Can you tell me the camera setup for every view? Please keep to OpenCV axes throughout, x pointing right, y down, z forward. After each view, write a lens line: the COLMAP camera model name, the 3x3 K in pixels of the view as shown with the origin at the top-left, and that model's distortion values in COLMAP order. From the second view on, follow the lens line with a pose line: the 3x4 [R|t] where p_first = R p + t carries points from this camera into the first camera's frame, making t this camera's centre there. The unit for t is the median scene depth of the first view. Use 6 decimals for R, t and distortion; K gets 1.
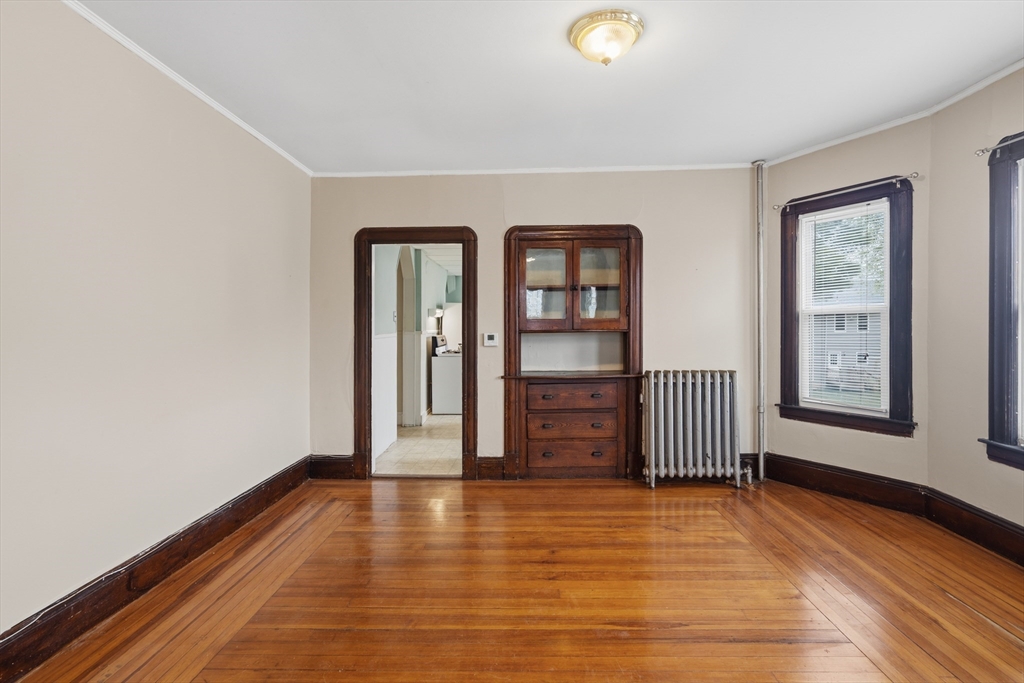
lens RADIAL K [[483.5, 0, 516.8], [0, 483.5, 321.7], [0, 0, 1]] dist [-0.013126, 0.008887]
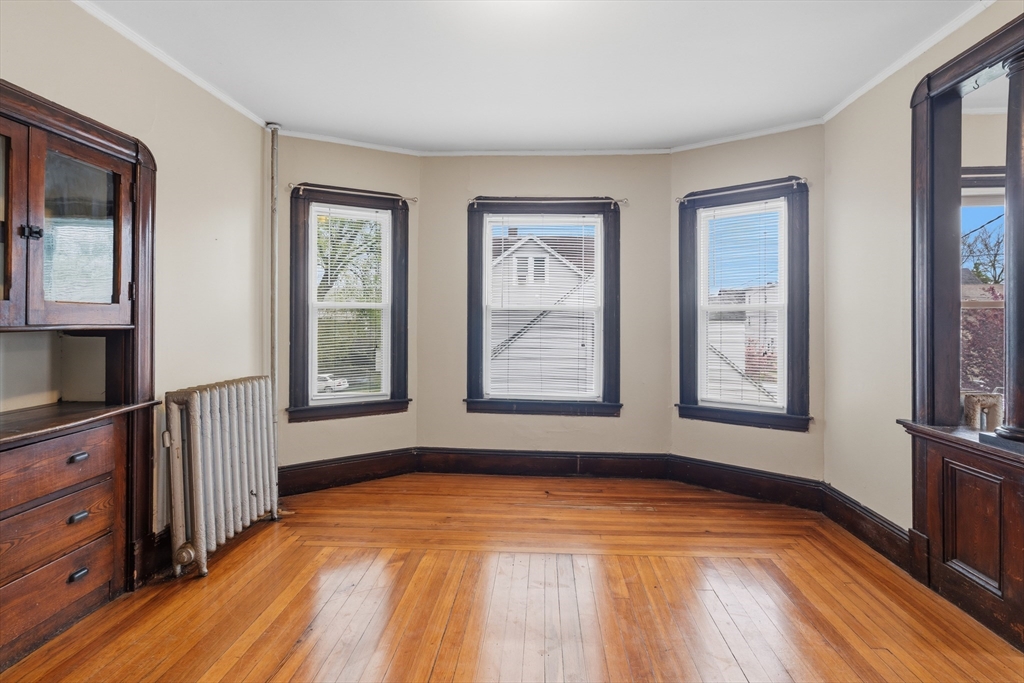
lens RADIAL K [[483.5, 0, 516.8], [0, 483.5, 321.7], [0, 0, 1]] dist [-0.013126, 0.008887]
pose [[0.027172, 0.003520, 0.999625, -0.334253], [-0.011799, 0.999925, -0.003201, 0.009682], [-0.999561, -0.011707, 0.027211, 0.563994]]
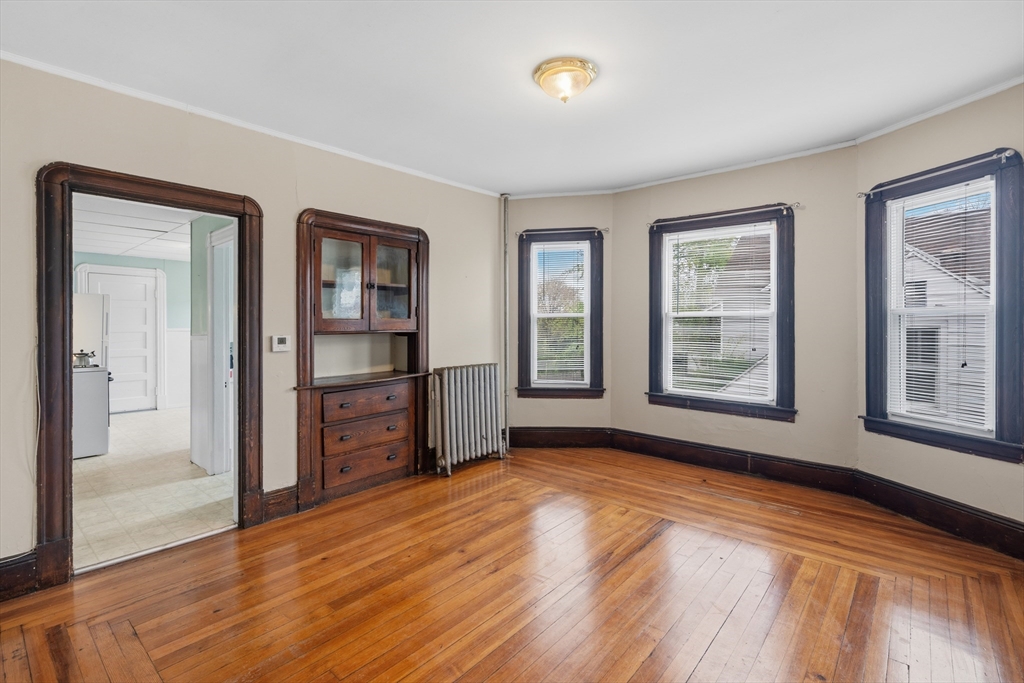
lens RADIAL K [[473.6, 0, 517.7], [0, 473.6, 325.3], [0, 0, 1]] dist [-0.000610, 0.000352]
pose [[0.629706, 0.001532, 0.776832, -0.440826], [-0.006635, 0.999972, 0.003405, 0.001382], [-0.776805, -0.007298, 0.629698, 0.206969]]
